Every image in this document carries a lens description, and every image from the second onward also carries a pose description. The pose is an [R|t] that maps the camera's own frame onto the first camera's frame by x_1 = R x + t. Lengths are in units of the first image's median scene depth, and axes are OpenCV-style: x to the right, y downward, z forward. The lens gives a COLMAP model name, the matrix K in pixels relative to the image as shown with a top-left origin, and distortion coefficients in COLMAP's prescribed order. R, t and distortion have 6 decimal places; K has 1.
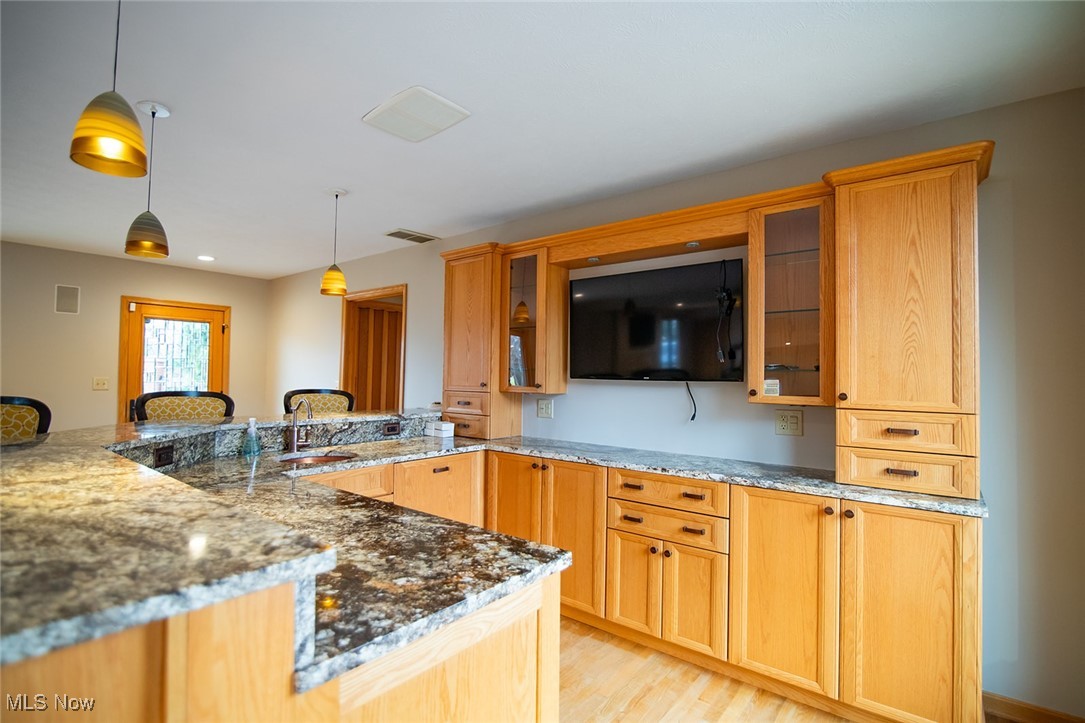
lens RADIAL K [[504.2, 0, 550.5], [0, 504.2, 363.3], [0, 0, 1]] dist [-0.020813, -0.000040]
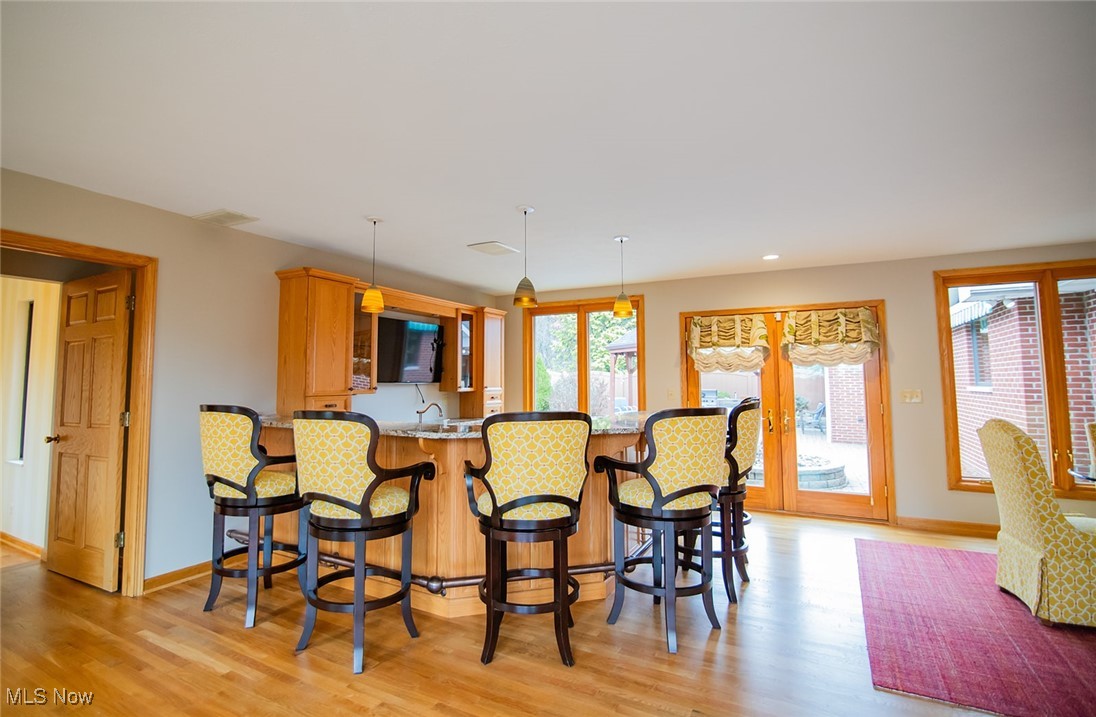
lens RADIAL K [[536.4, 0, 518.0], [0, 536.4, 332.9], [0, 0, 1]] dist [-0.017502, 0.000170]
pose [[-0.152477, 0.071051, 0.985750, -1.648714], [-0.033287, 0.996477, -0.076973, -0.010326], [-0.987746, -0.044549, -0.149575, 0.861806]]
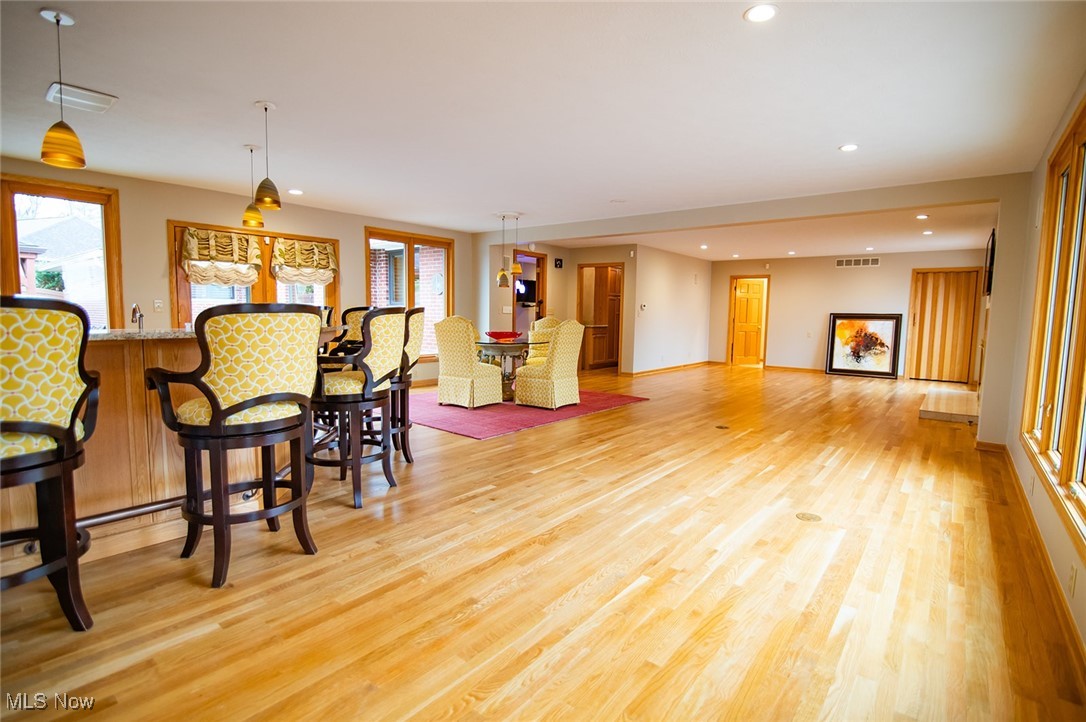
lens RADIAL K [[513.9, 0, 544.7], [0, 513.9, 361.0], [0, 0, 1]] dist [-0.019396, 0.000211]
pose [[-0.999281, -0.033370, 0.017971, -1.160230], [-0.032191, 0.997537, 0.062316, 0.079321], [-0.020006, 0.061693, -0.997895, 1.728905]]
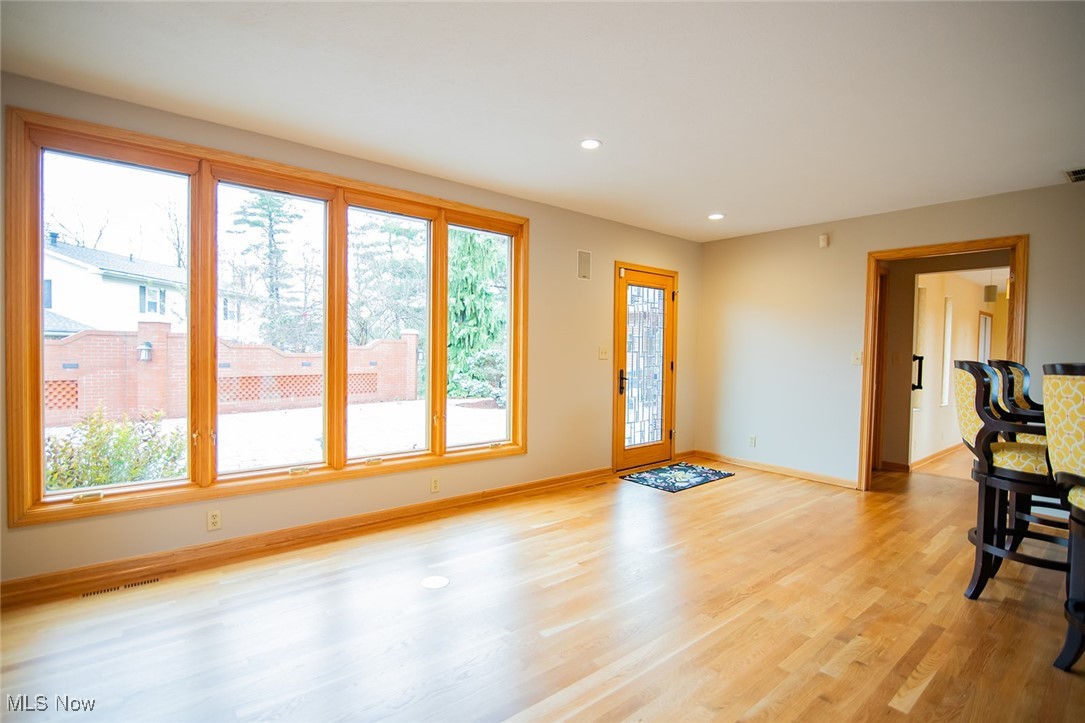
lens RADIAL K [[507.2, 0, 535.9], [0, 507.2, 363.9], [0, 0, 1]] dist [-0.019084, 0.000005]
pose [[0.974831, 0.008934, -0.222766, -1.307704], [0.003096, 0.998558, 0.053596, 0.013118], [0.222923, -0.052937, 0.973398, 0.024568]]
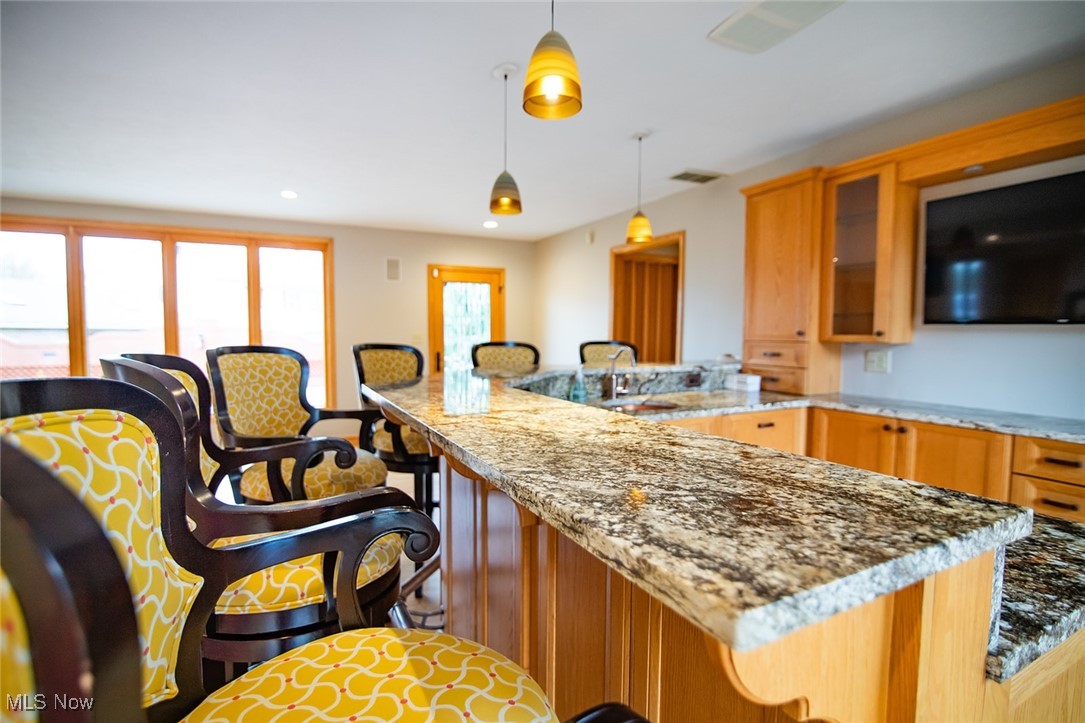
lens RADIAL K [[507.2, 0, 535.9], [0, 507.2, 363.9], [0, 0, 1]] dist [-0.019084, 0.000005]
pose [[0.906193, 0.015360, -0.422585, -0.194586], [0.020045, 0.996656, 0.079211, 0.017793], [0.422389, -0.080251, 0.902855, 0.002474]]
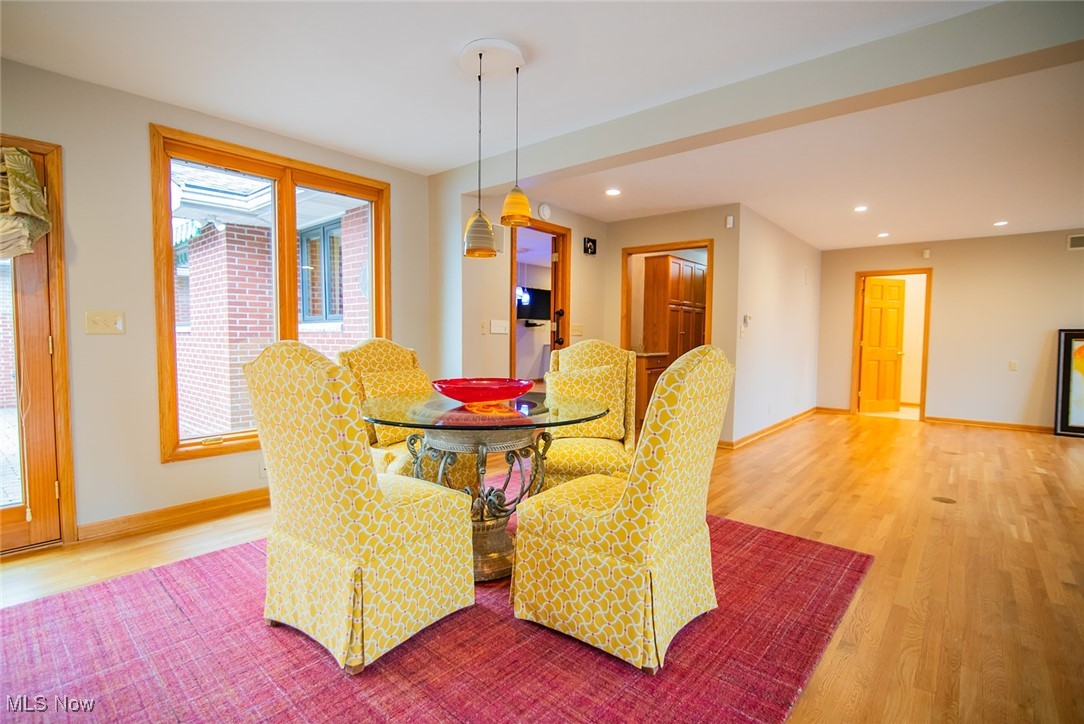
lens RADIAL K [[508.5, 0, 526.2], [0, 508.5, 366.3], [0, 0, 1]] dist [-0.021312, 0.000205]
pose [[-0.998057, -0.025912, 0.056662, -1.052949], [-0.024345, 0.999307, 0.028174, 0.050857], [-0.057352, 0.026740, -0.997996, 0.307872]]
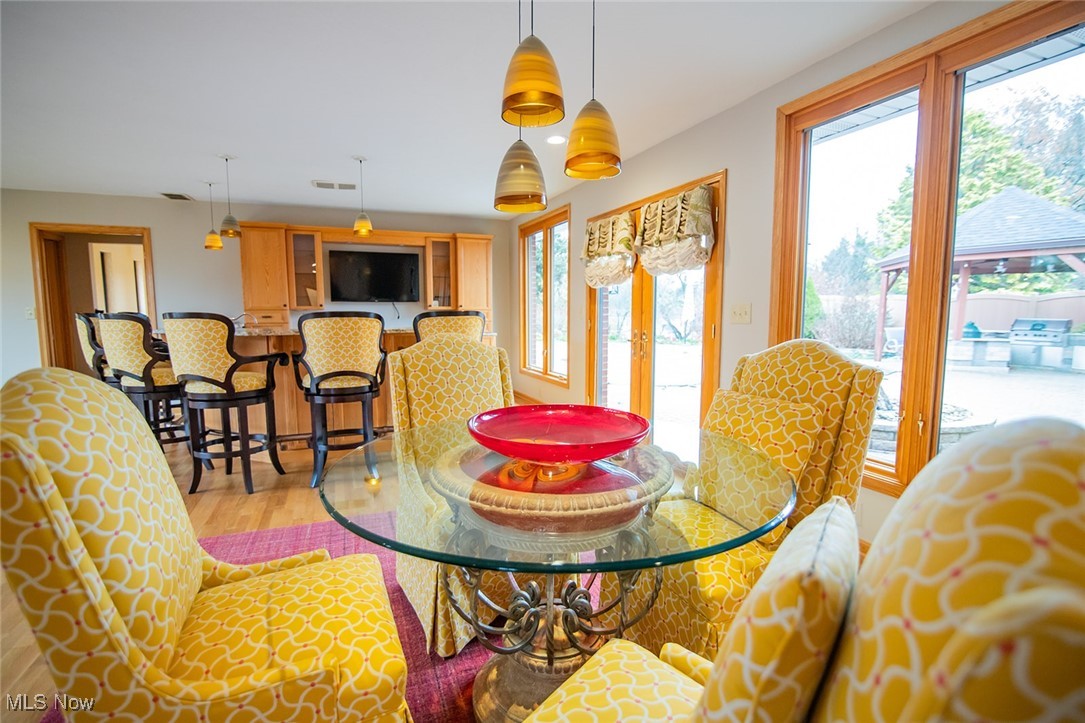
lens RADIAL K [[507.2, 0, 535.9], [0, 507.2, 363.9], [0, 0, 1]] dist [-0.019084, 0.000005]
pose [[0.498792, -0.109104, 0.859827, -1.338004], [-0.018279, 0.990500, 0.136290, -0.014504], [-0.866529, -0.083697, 0.492059, -0.693215]]
